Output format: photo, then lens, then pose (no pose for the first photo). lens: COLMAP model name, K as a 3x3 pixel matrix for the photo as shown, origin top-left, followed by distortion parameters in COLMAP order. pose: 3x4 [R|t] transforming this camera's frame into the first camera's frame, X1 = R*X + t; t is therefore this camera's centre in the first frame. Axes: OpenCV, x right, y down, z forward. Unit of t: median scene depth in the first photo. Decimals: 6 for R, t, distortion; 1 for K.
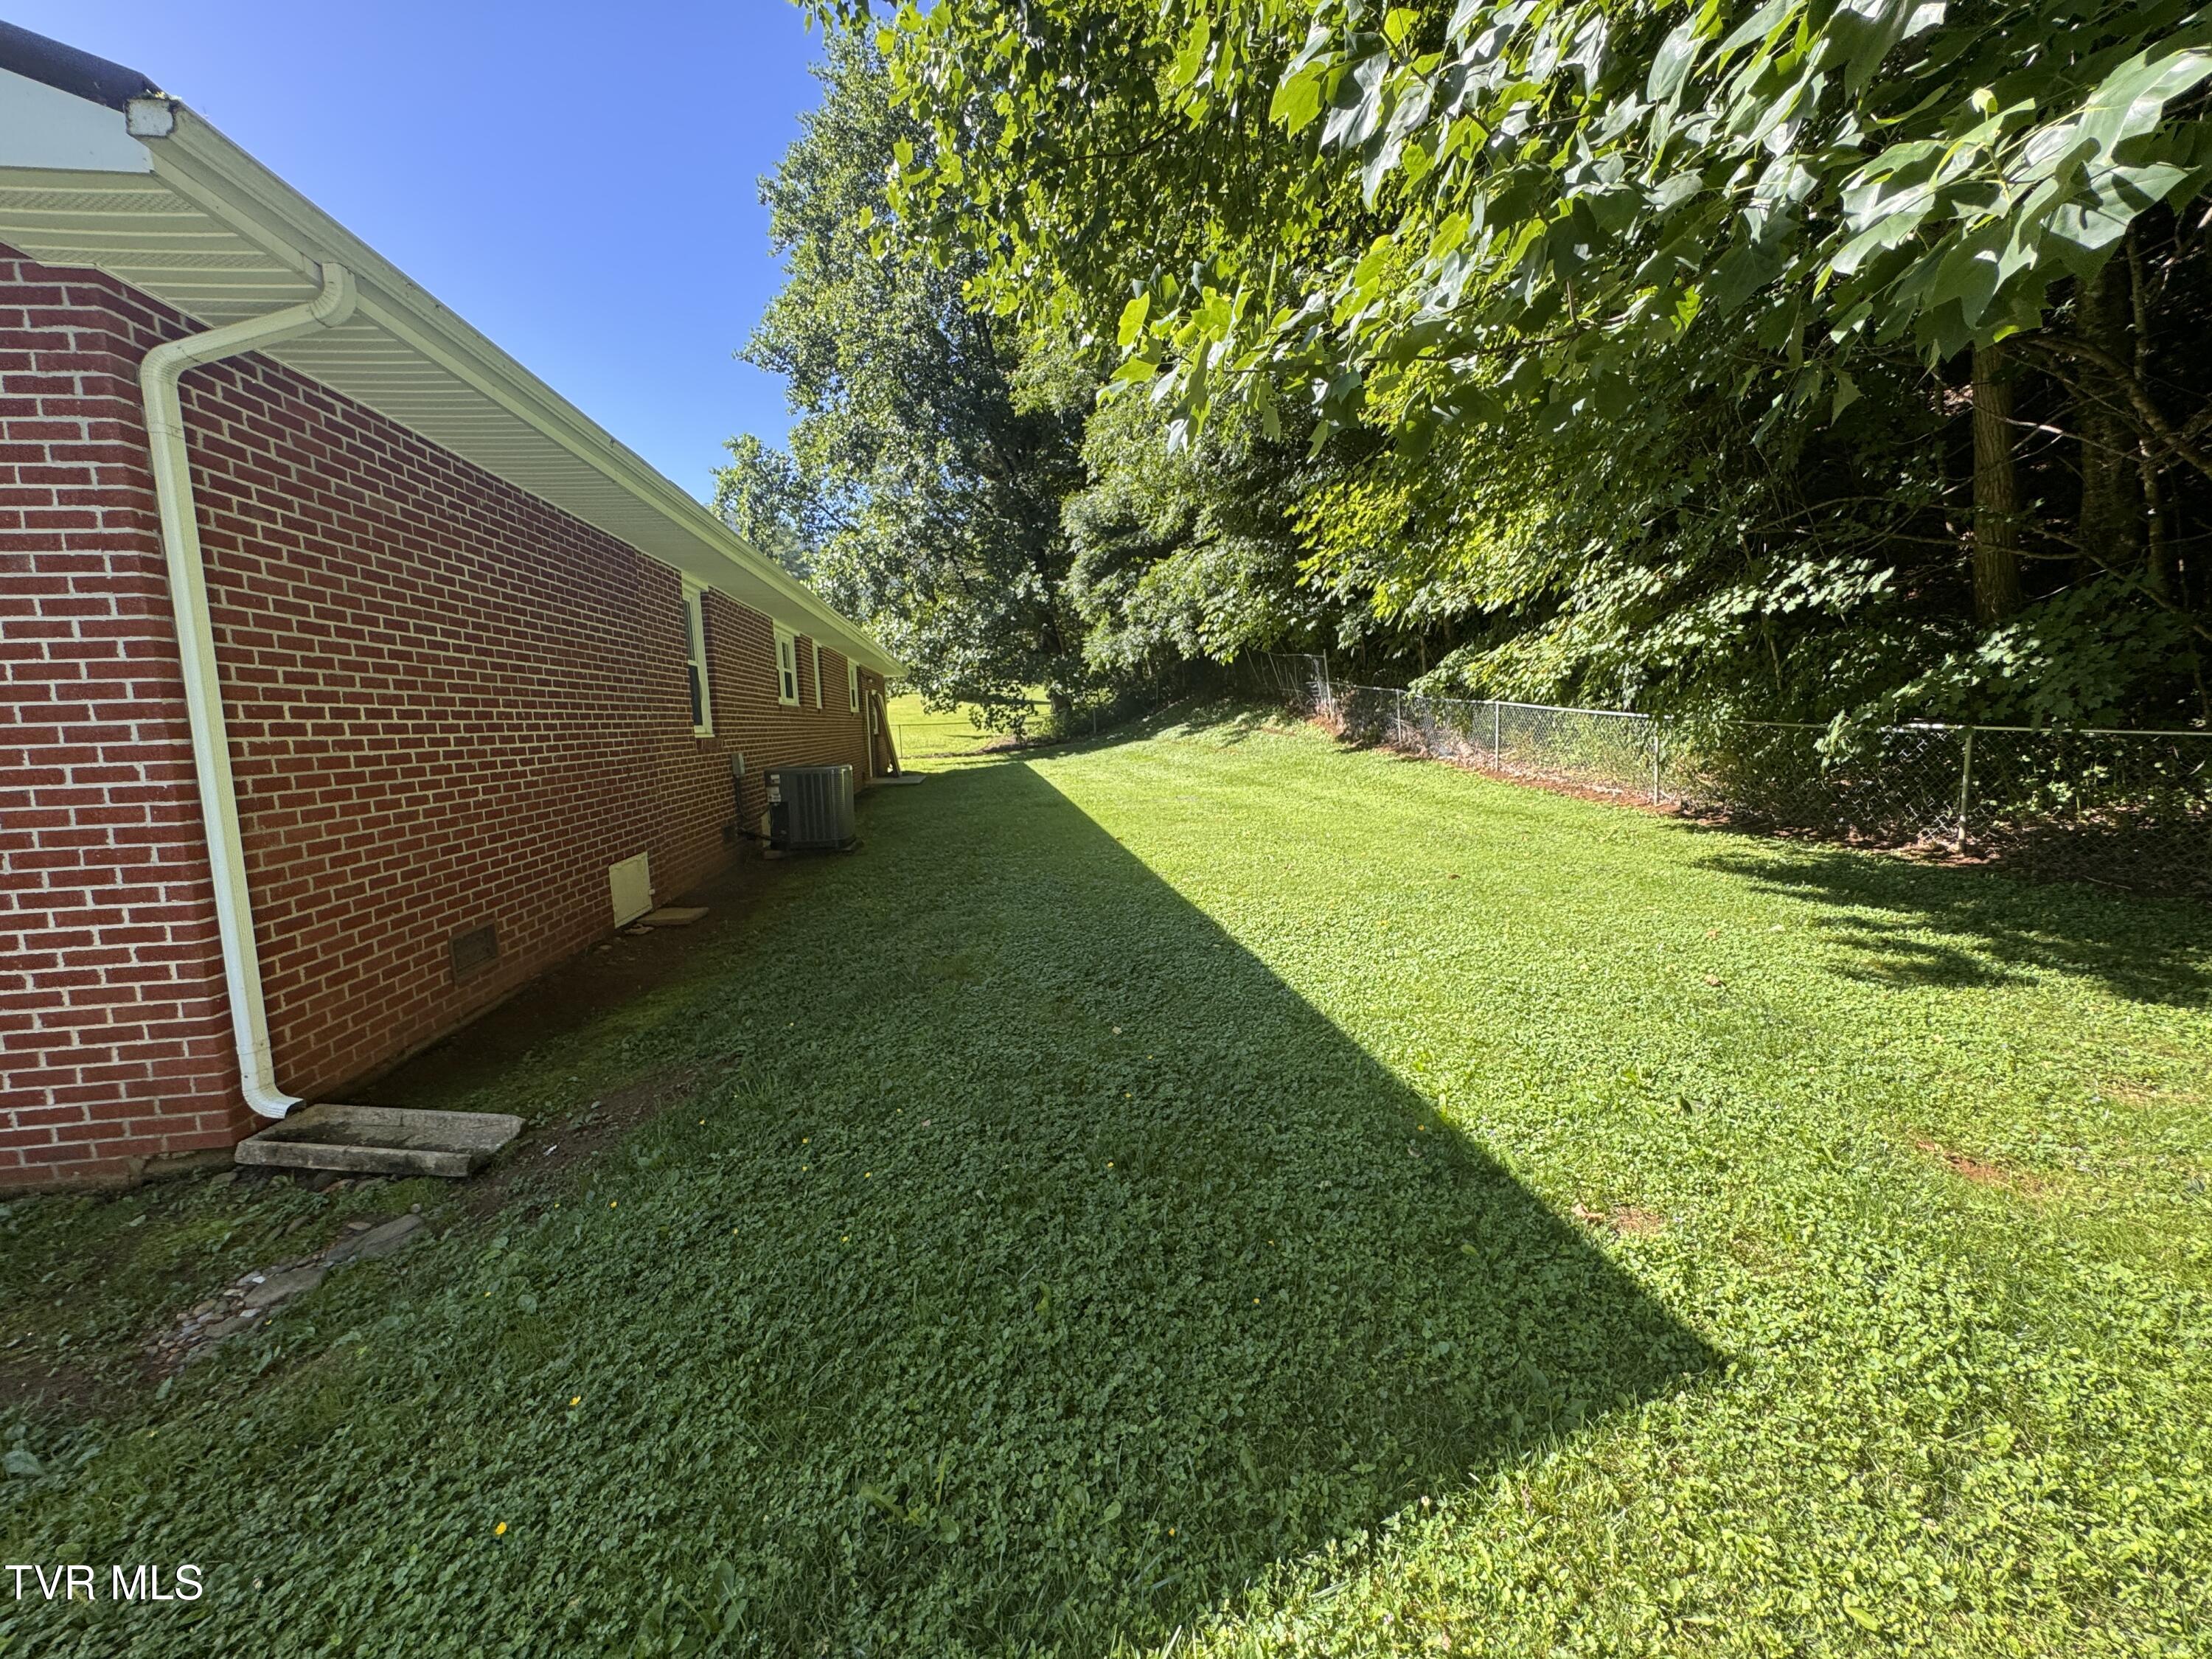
lens RADIAL K [[899.8, 0, 1112.1], [0, 899.8, 820.3], [0, 0, 1]] dist [-0.007838, 0.003124]
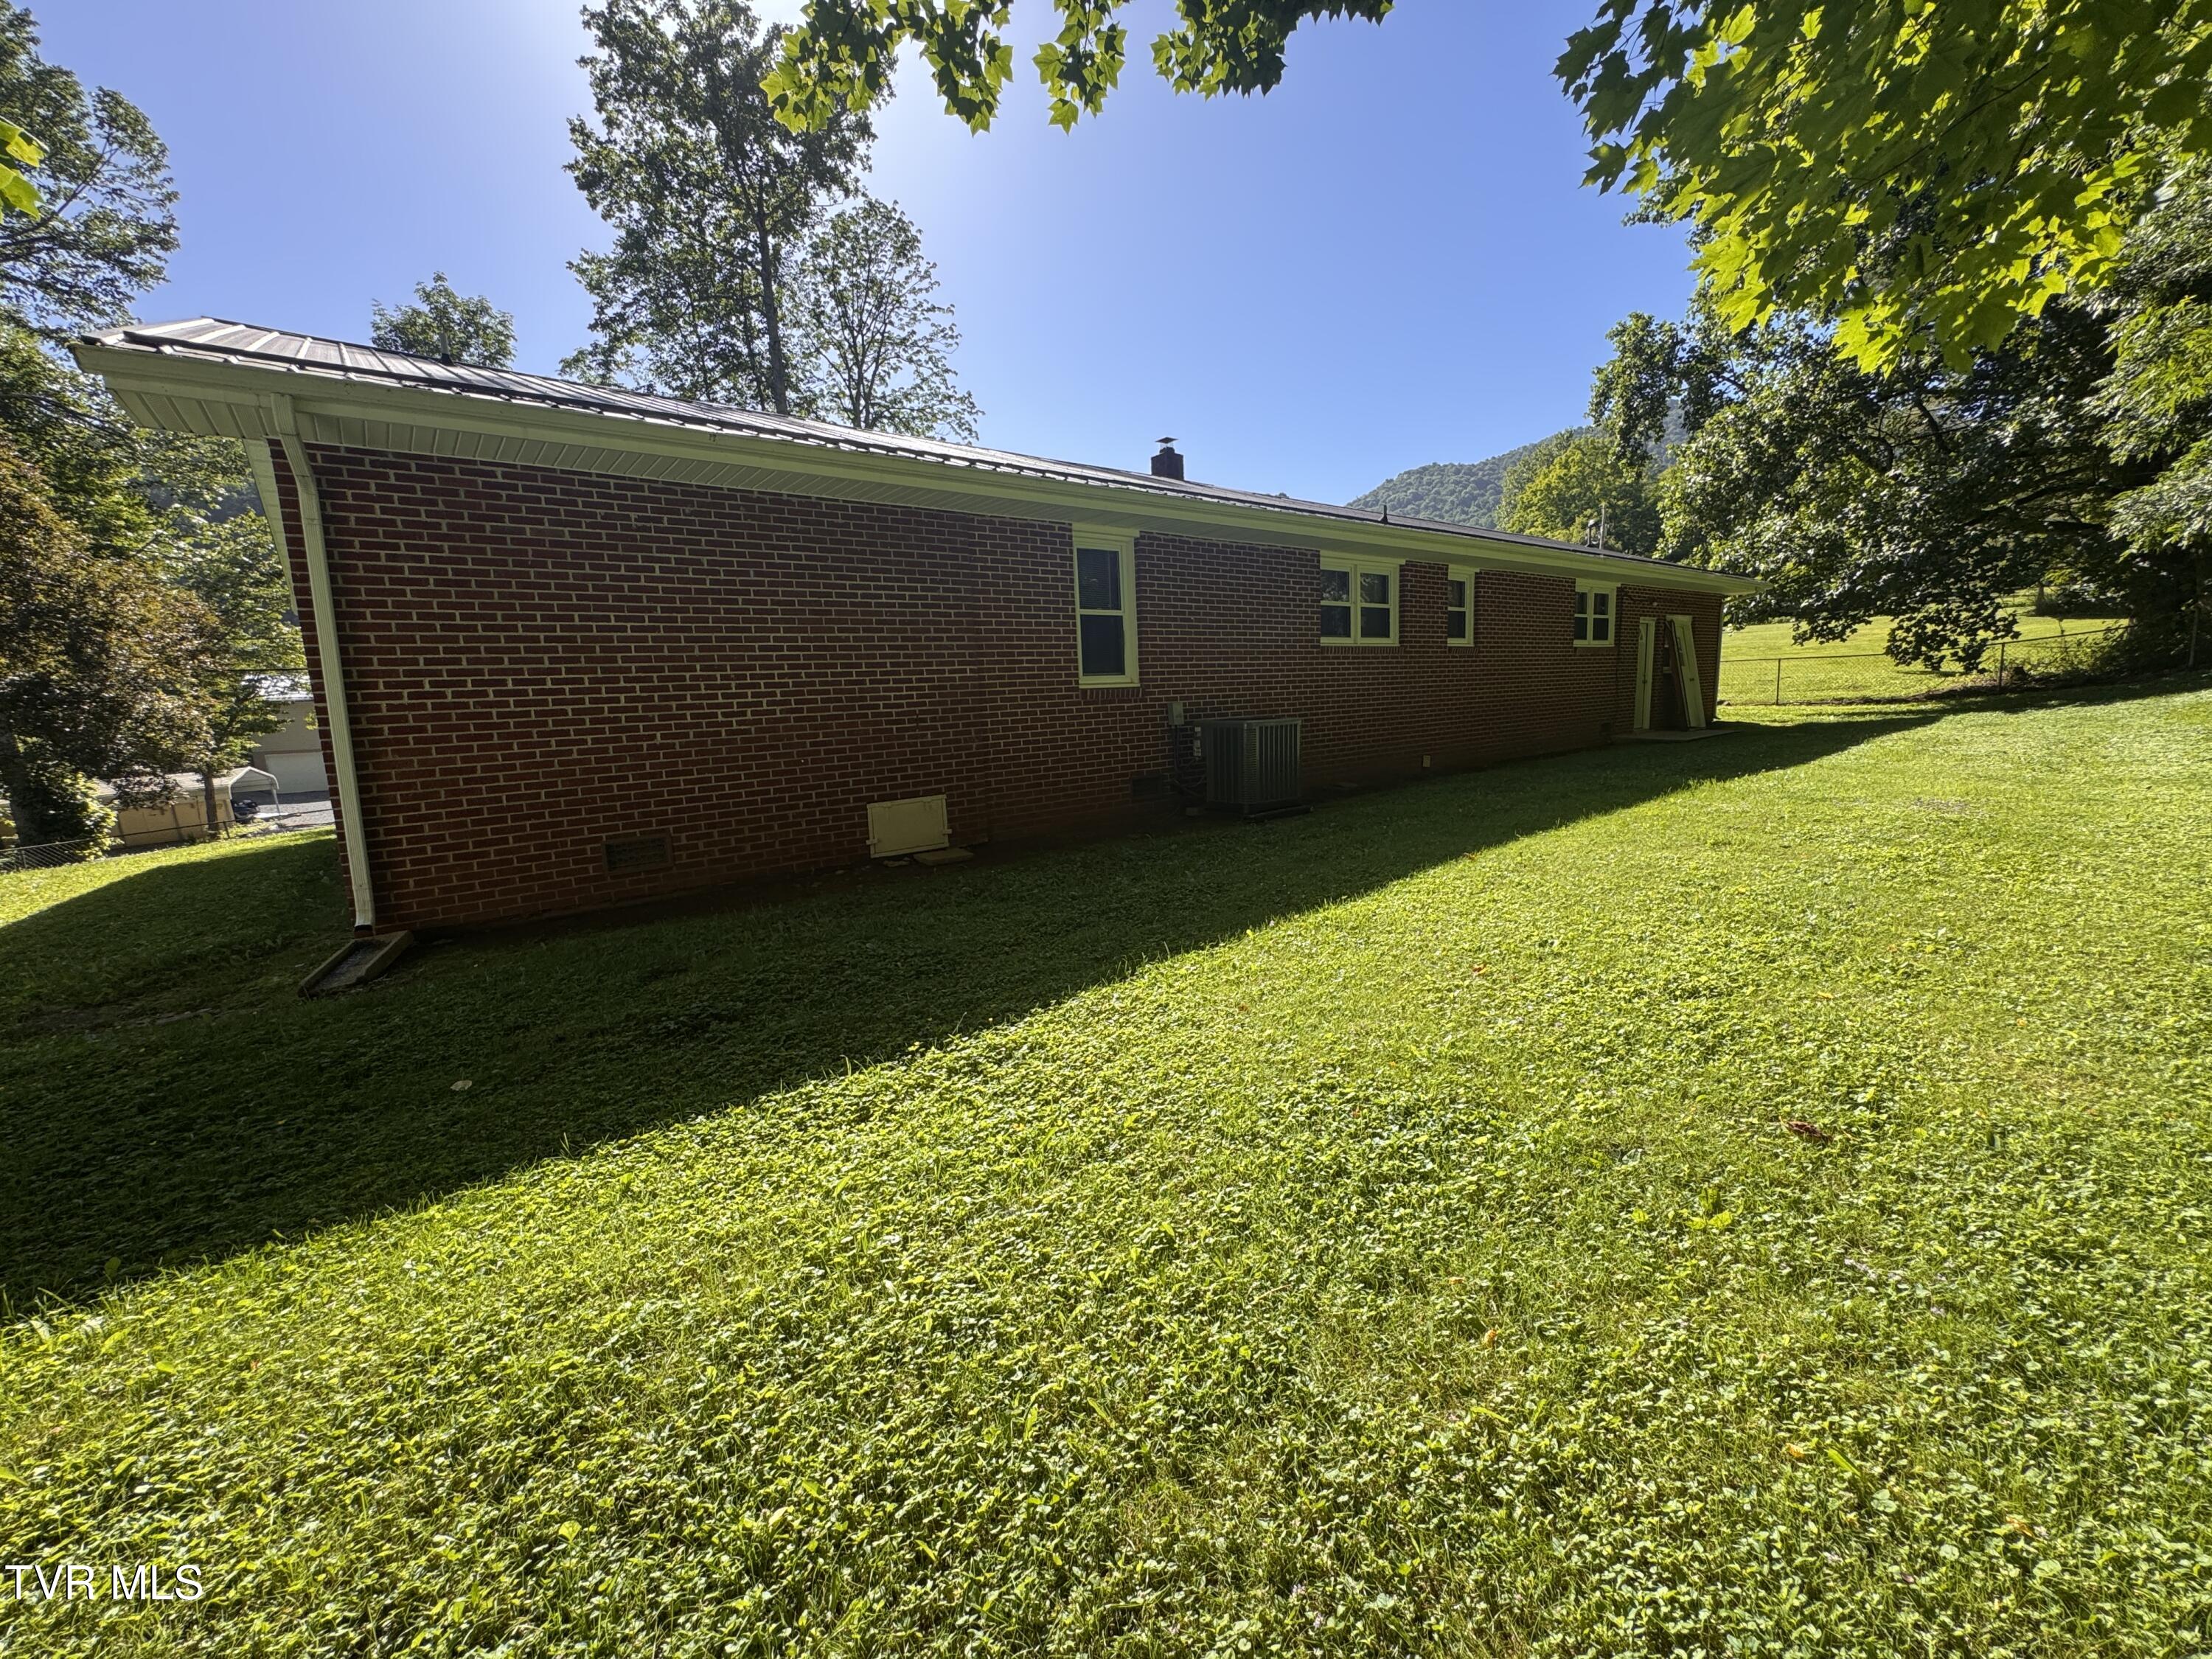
lens RADIAL K [[899.8, 0, 1112.1], [0, 899.8, 820.3], [0, 0, 1]] dist [-0.007838, 0.003124]
pose [[0.502770, 0.134216, -0.853937, 0.186835], [-0.072120, 0.990941, 0.113287, -0.025935], [0.861406, 0.004628, 0.507895, 0.216302]]
